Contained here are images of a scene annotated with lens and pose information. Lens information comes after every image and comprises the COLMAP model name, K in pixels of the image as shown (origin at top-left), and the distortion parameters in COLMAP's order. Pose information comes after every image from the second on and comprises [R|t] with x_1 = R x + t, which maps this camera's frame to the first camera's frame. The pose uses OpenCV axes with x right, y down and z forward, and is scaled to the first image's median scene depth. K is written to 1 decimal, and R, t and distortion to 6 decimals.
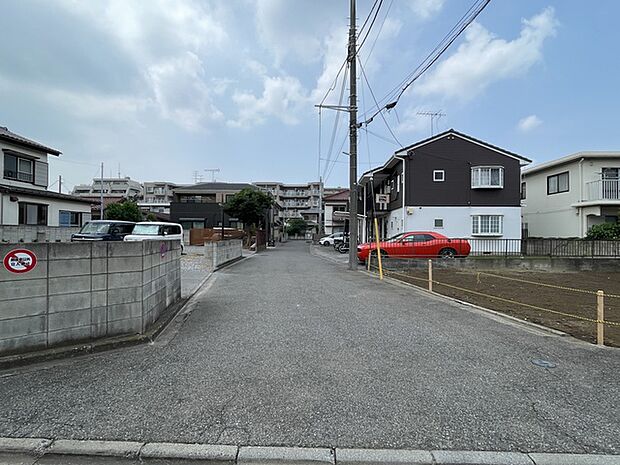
lens RADIAL K [[309.0, 0, 310.0], [0, 309.0, 232.5], [0, 0, 1]] dist [0.001029, -0.000072]
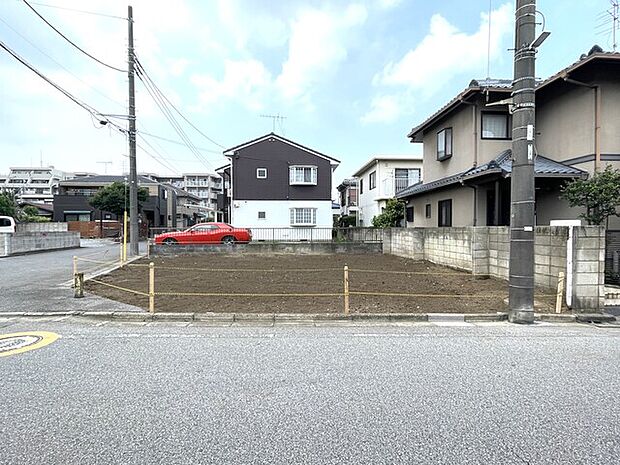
lens RADIAL K [[319.8, 0, 310.0], [0, 319.8, 232.5], [0, 0, 1]] dist [-0.001181, 0.000517]
pose [[0.994691, -0.009072, 0.102508, 0.482353], [0.006603, 0.999681, 0.024397, 0.007038], [-0.102697, -0.023590, 0.994433, -0.201569]]
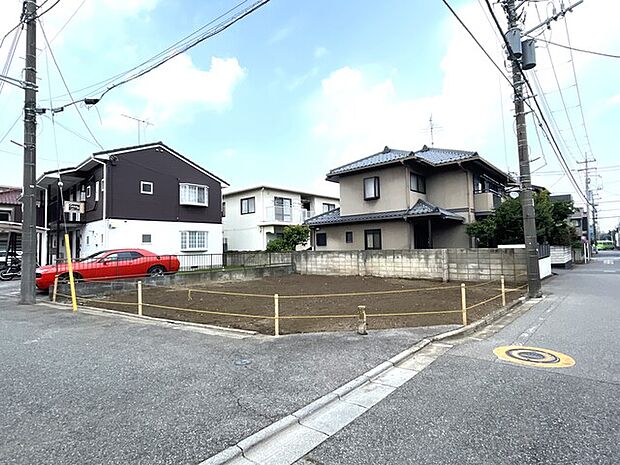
lens RADIAL K [[325.5, 0, 310.0], [0, 325.5, 232.5], [0, 0, 1]] dist [-0.005870, 0.000164]
pose [[0.648336, 0.015403, 0.761198, -0.009213], [0.016873, 0.999259, -0.034591, -0.006404], [-0.761167, 0.035270, 0.647596, -0.006749]]
